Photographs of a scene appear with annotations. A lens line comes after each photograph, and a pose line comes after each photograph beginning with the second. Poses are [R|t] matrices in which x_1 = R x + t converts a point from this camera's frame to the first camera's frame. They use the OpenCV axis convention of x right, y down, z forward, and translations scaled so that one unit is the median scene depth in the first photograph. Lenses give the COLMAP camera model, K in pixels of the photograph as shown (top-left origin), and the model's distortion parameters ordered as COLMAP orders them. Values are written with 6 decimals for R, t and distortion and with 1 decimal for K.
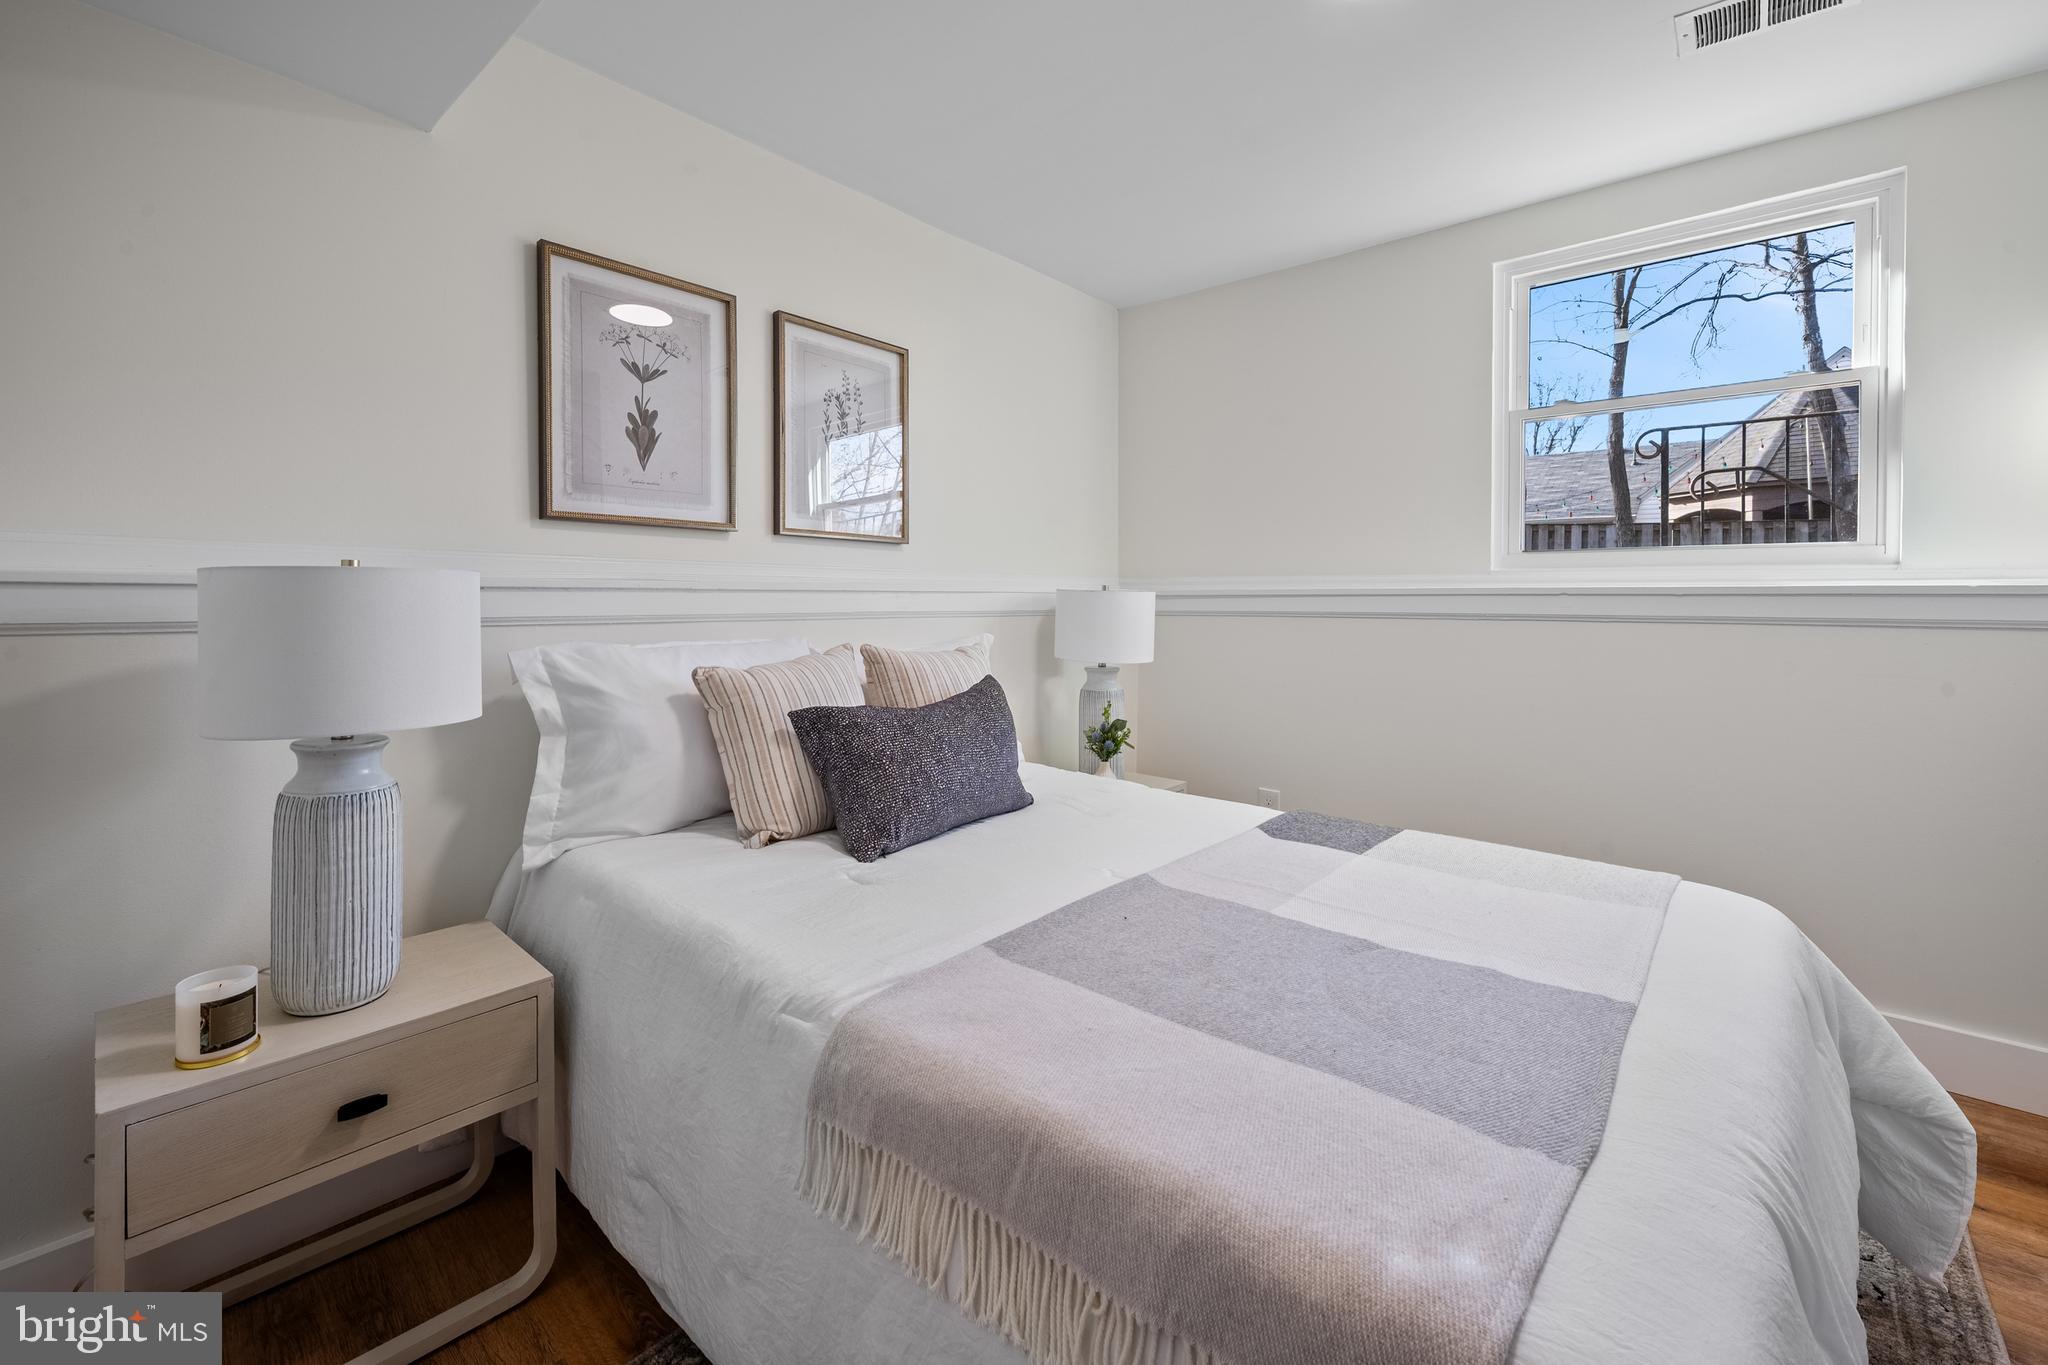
lens RADIAL K [[843.9, 0, 1003.0], [0, 843.9, 607.3], [0, 0, 1]] dist [0.002945, 0.000040]
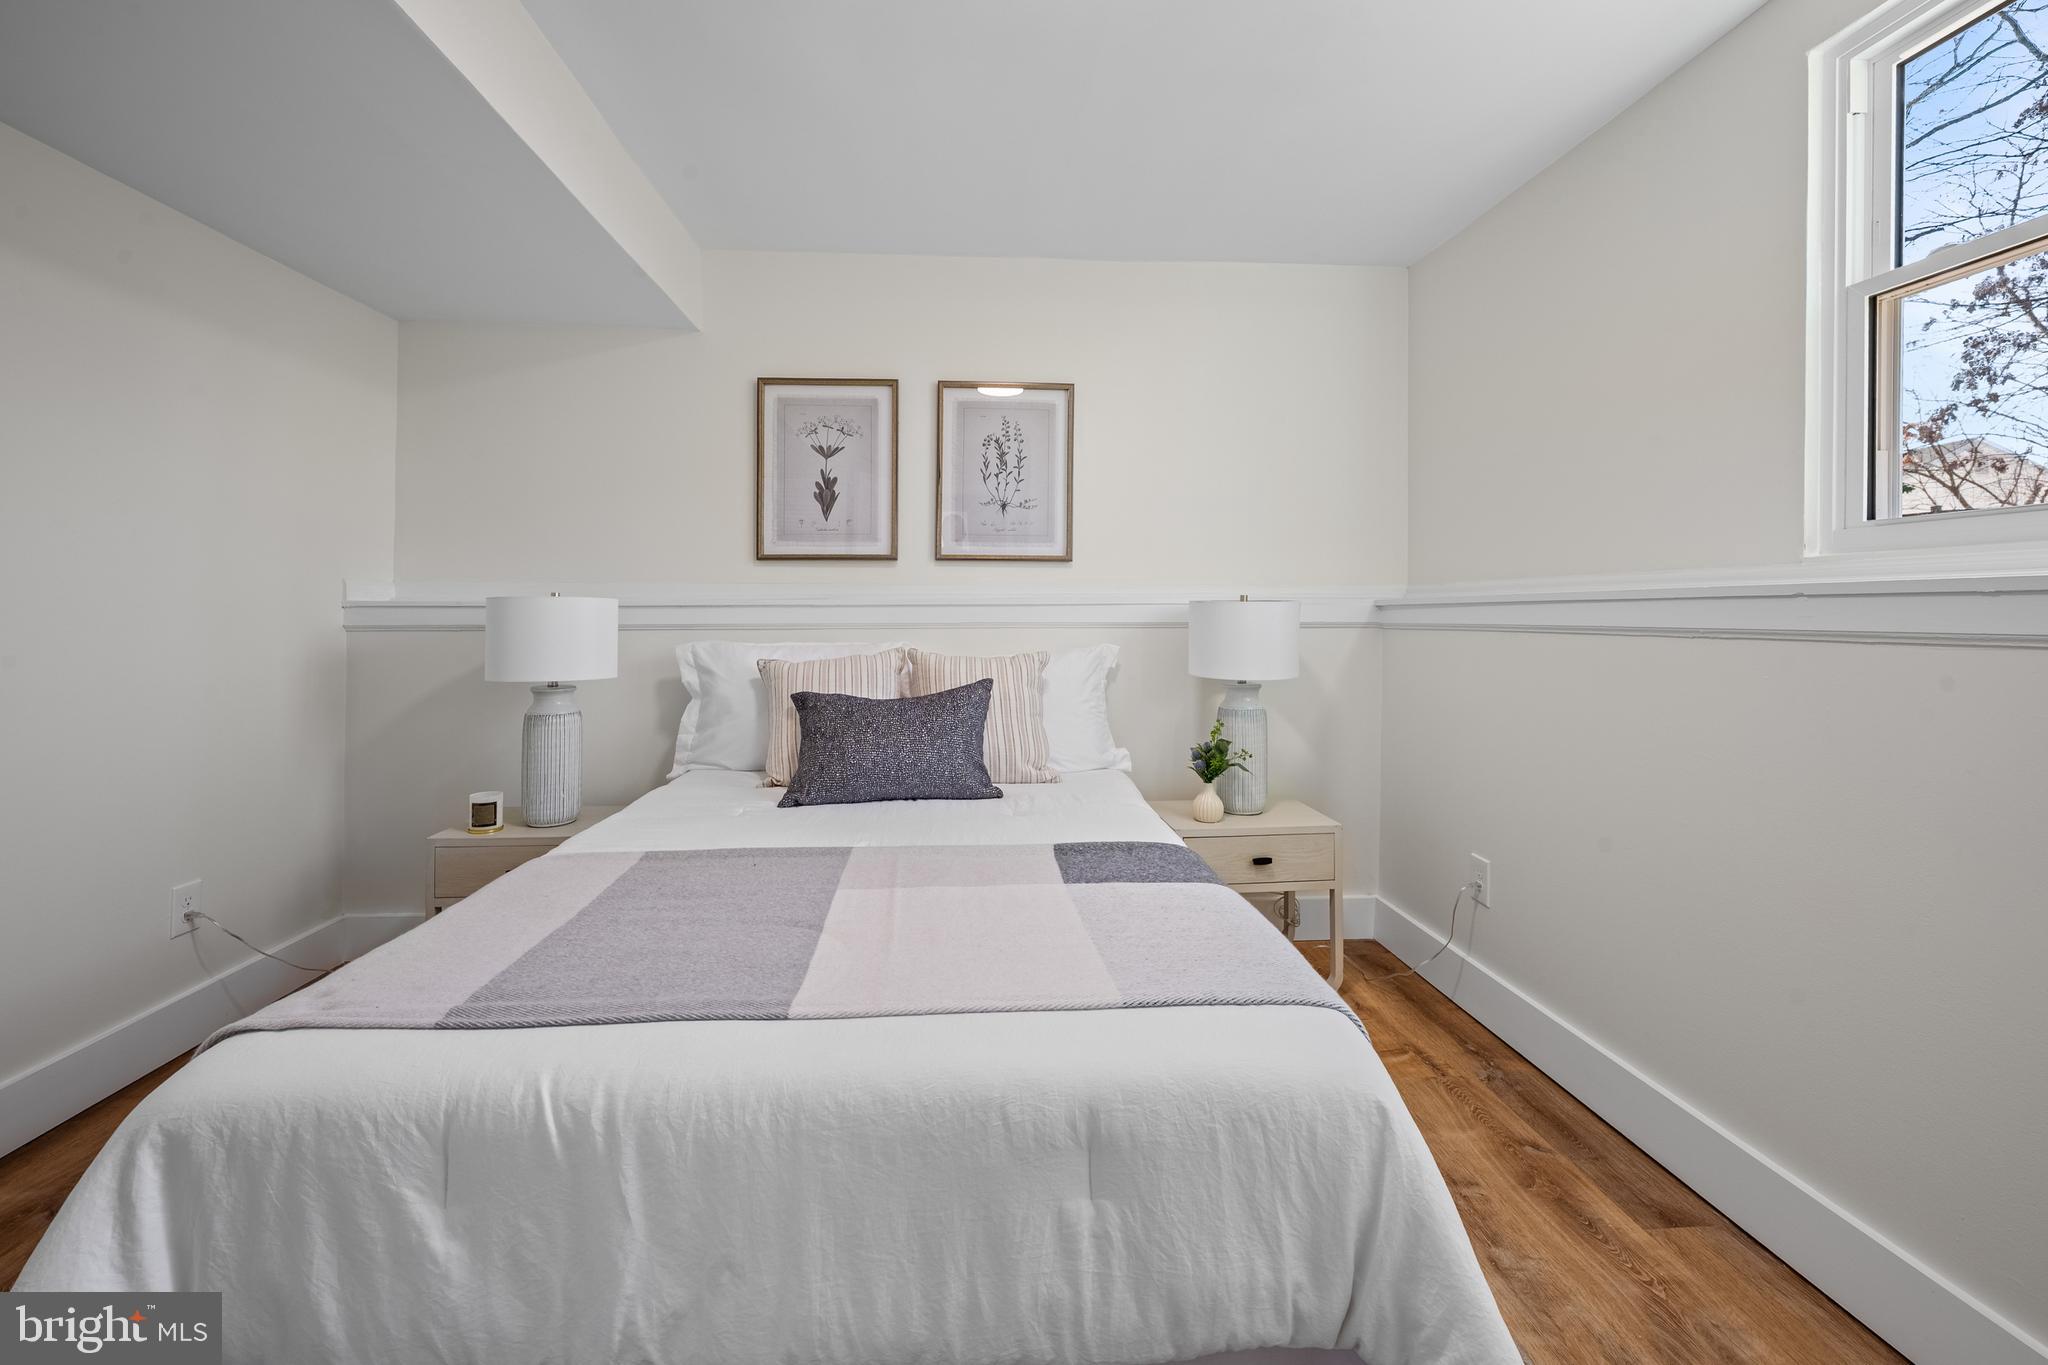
lens RADIAL K [[843.9, 0, 1013.3], [0, 843.9, 616.1], [0, 0, 1]] dist [0.002945, 0.000040]
pose [[0.713086, -0.003501, -0.701068, 0.779430], [-0.001928, 0.999974, -0.006954, 0.004448], [0.701074, 0.006310, 0.713061, 0.219813]]
